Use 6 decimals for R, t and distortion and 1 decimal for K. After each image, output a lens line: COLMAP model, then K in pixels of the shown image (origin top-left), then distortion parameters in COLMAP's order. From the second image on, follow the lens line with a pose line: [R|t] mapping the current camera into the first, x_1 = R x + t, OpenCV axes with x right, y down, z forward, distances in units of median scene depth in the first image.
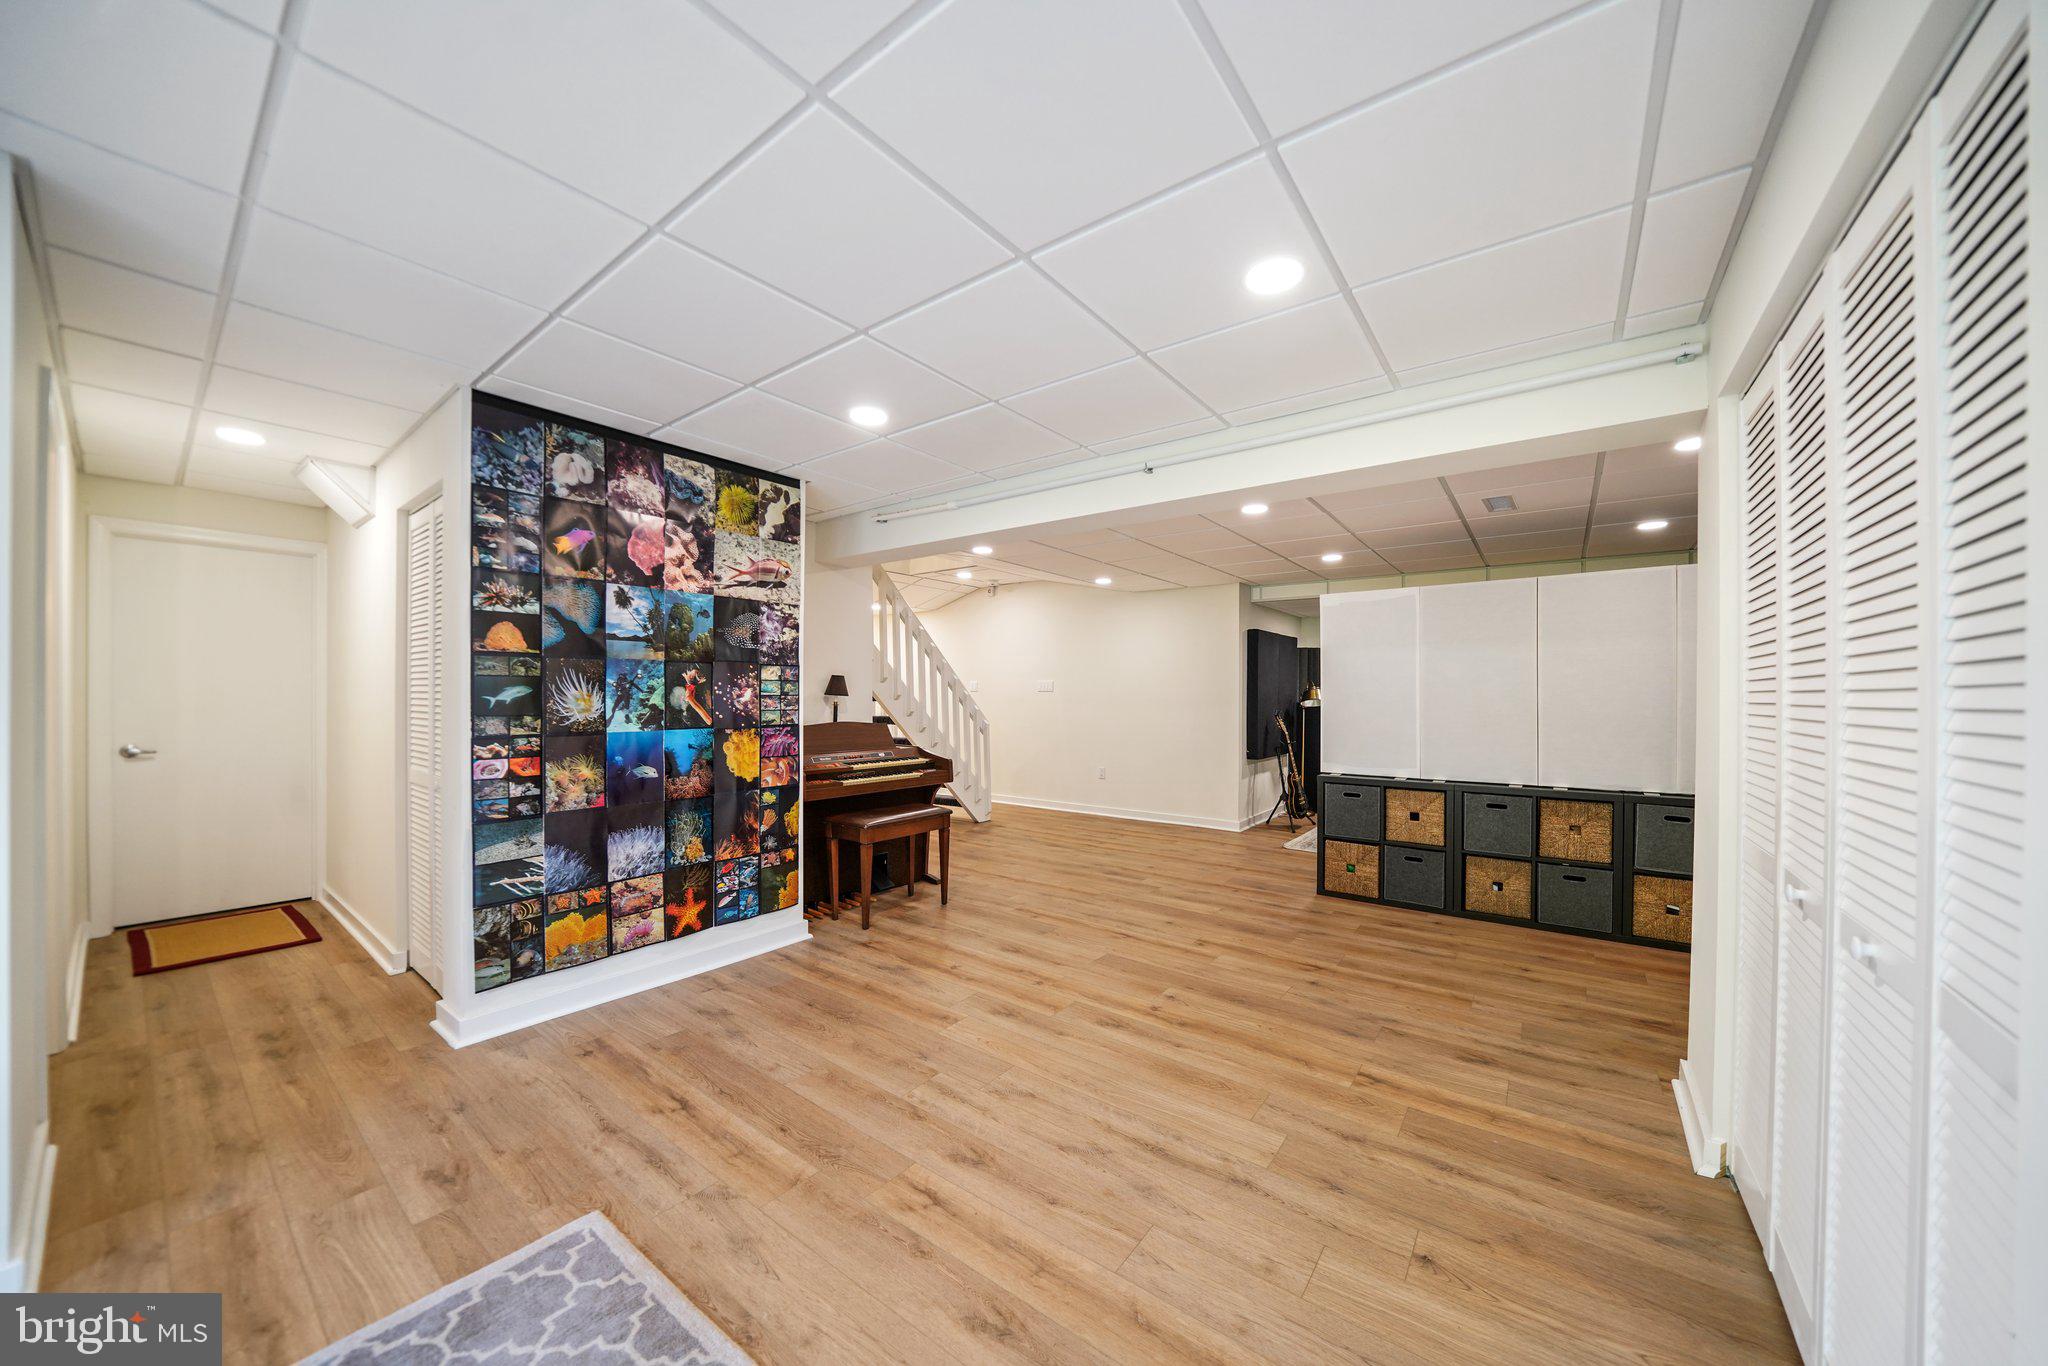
lens RADIAL K [[714.0, 0, 1026.0], [0, 714.0, 691.9], [0, 0, 1]] dist [-0.023529, 0.002353]
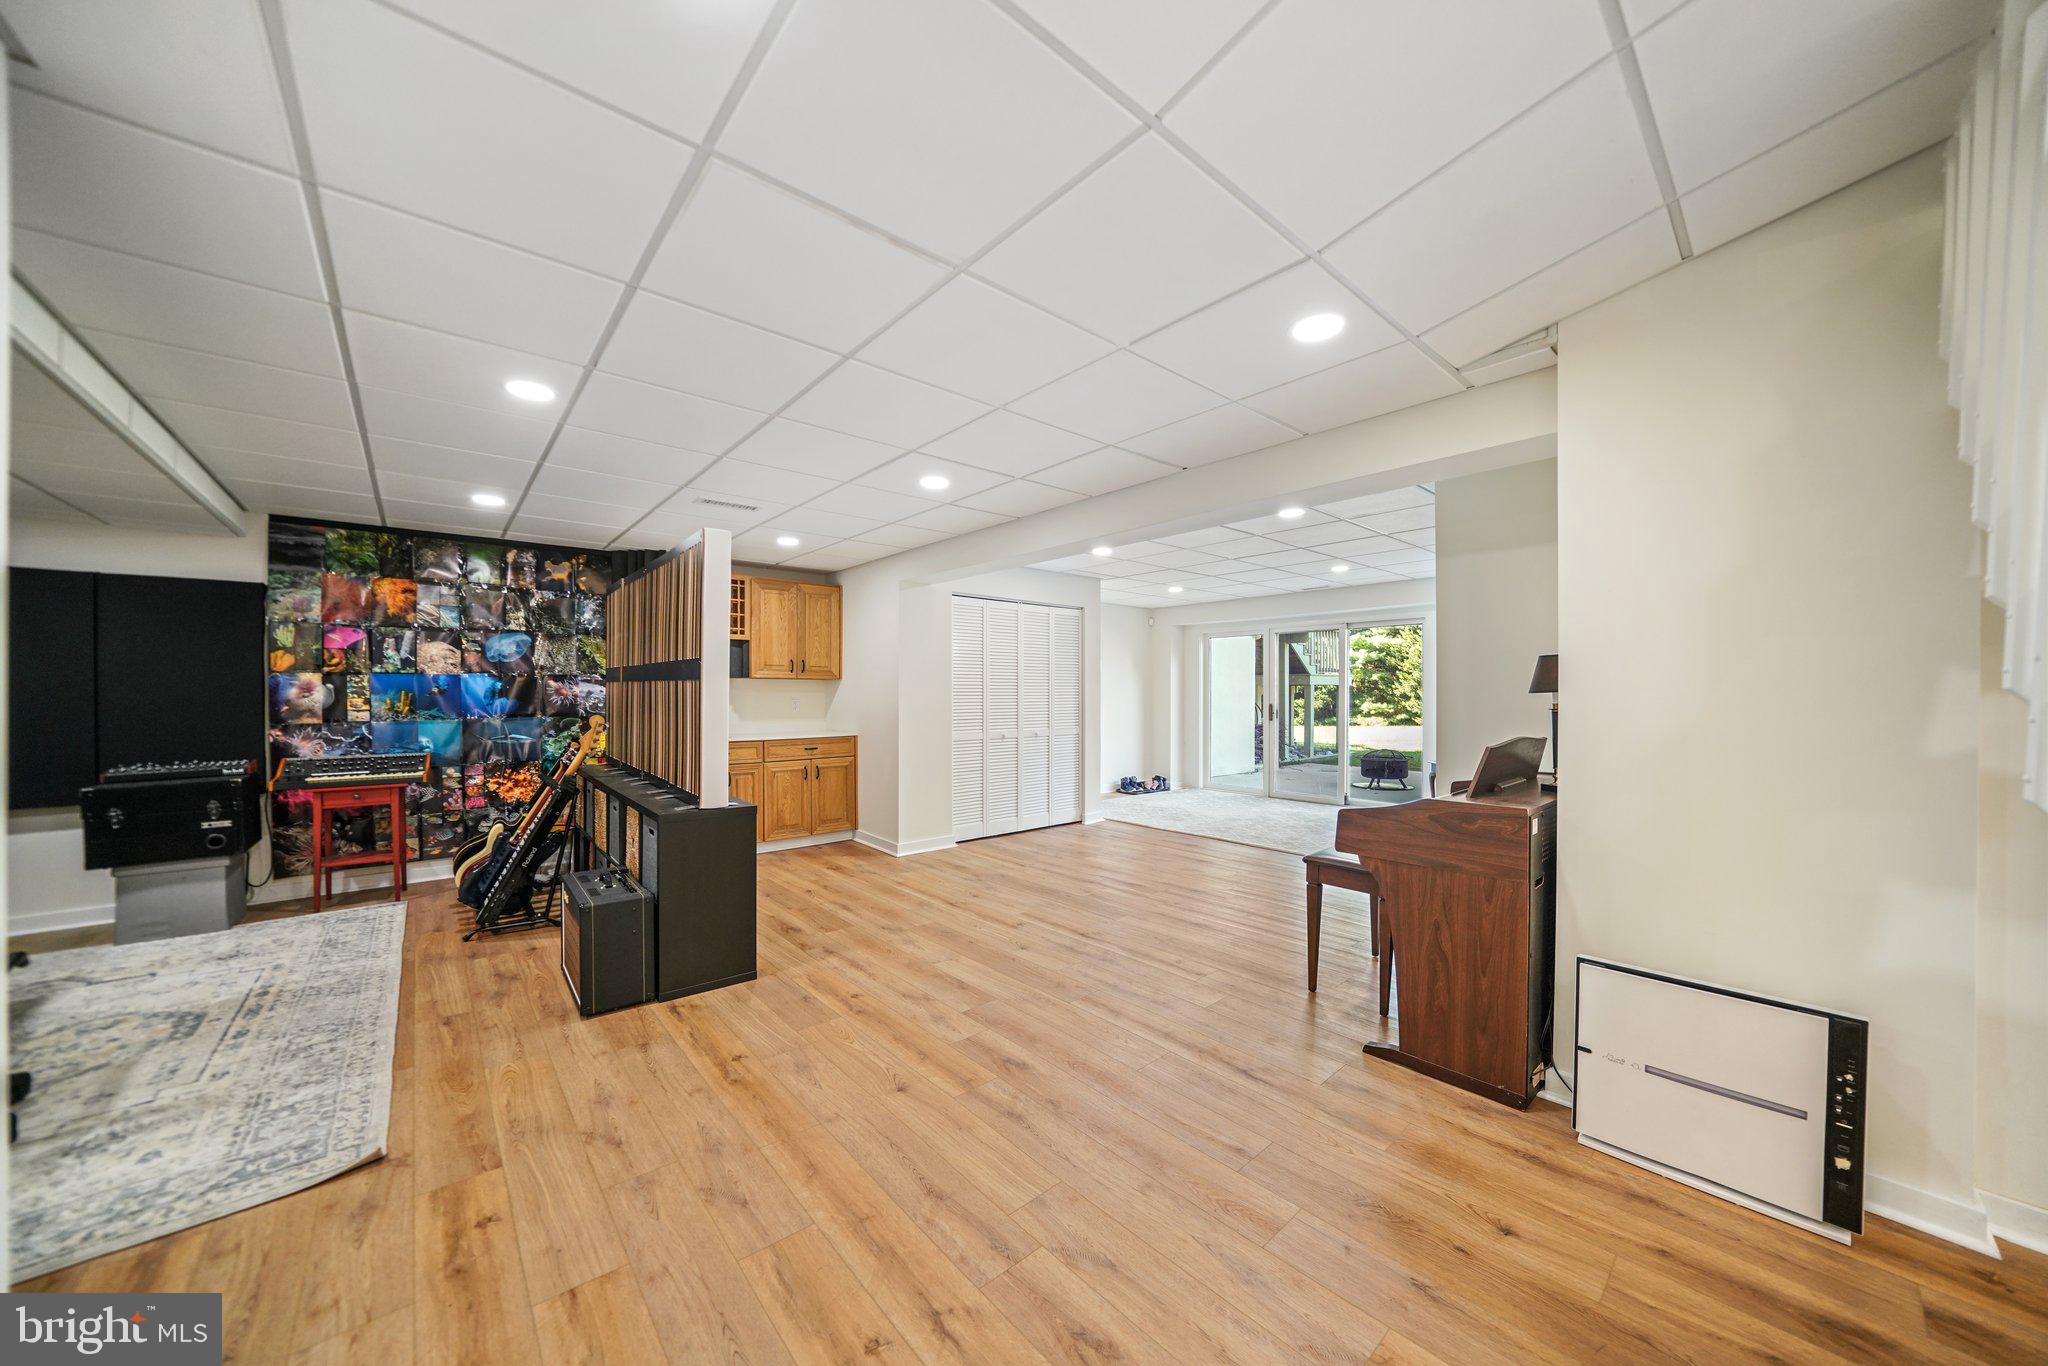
lens RADIAL K [[714.0, 0, 1024.5], [0, 714.0, 689.6], [0, 0, 1]] dist [-0.023529, 0.002353]
pose [[-0.979155, -0.006036, 0.203026, 0.026803], [-0.007185, 0.999962, -0.004922, 0.010813], [-0.202989, -0.006278, -0.979161, 2.052847]]
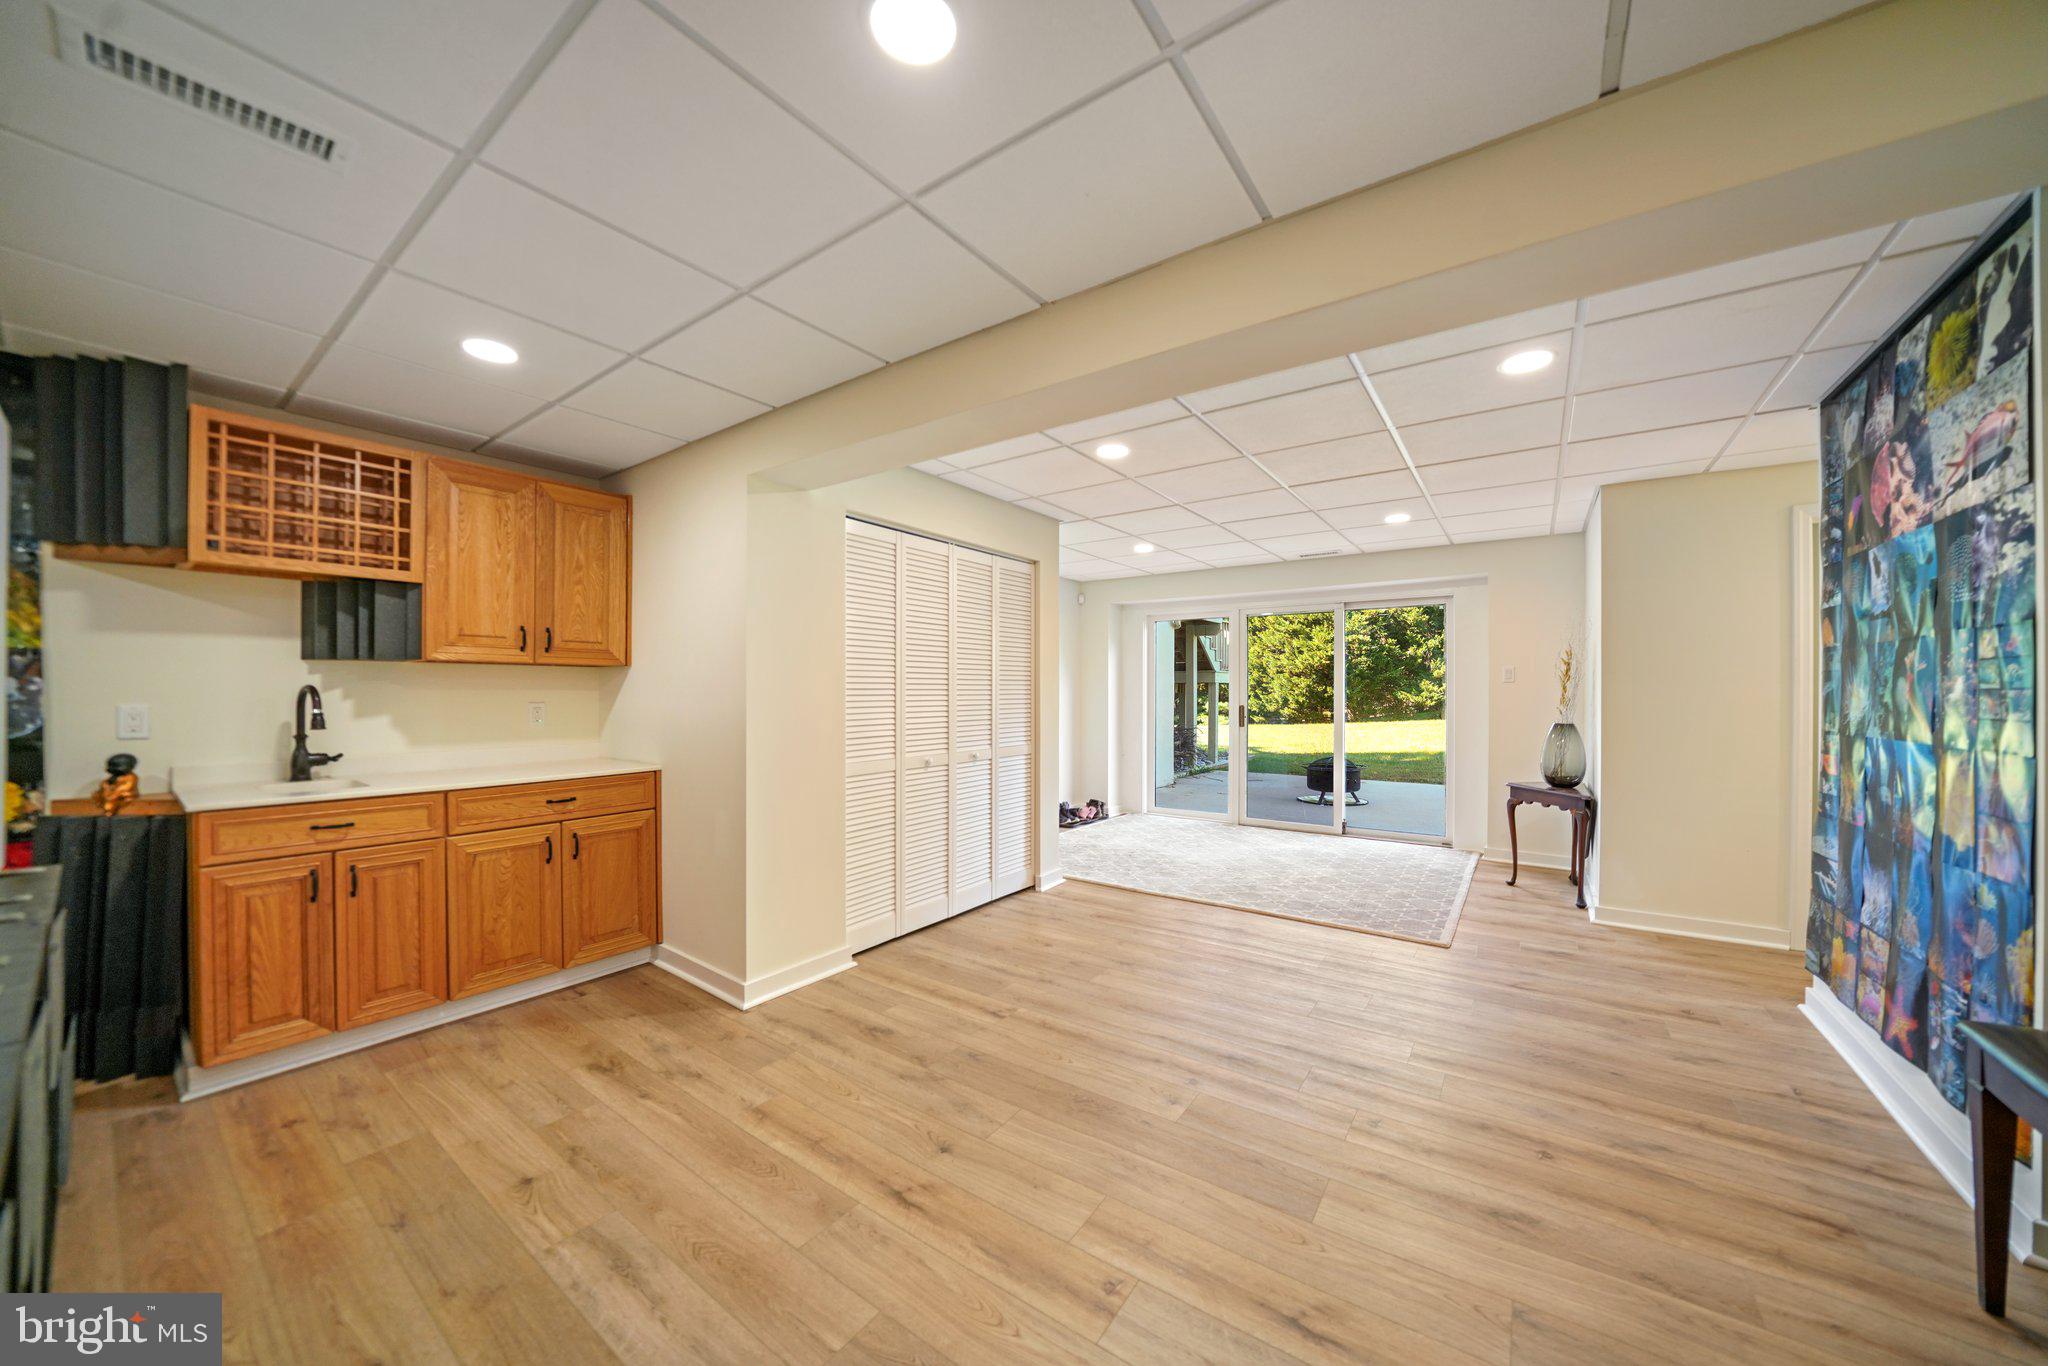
lens RADIAL K [[714.0, 0, 1033.9], [0, 714.0, 690.4], [0, 0, 1]] dist [-0.023529, 0.002353]
pose [[-0.999256, -0.007767, -0.037779, 0.310256], [-0.007636, 0.999964, -0.003618, 0.012109], [0.037805, -0.003326, -0.999280, 1.414523]]
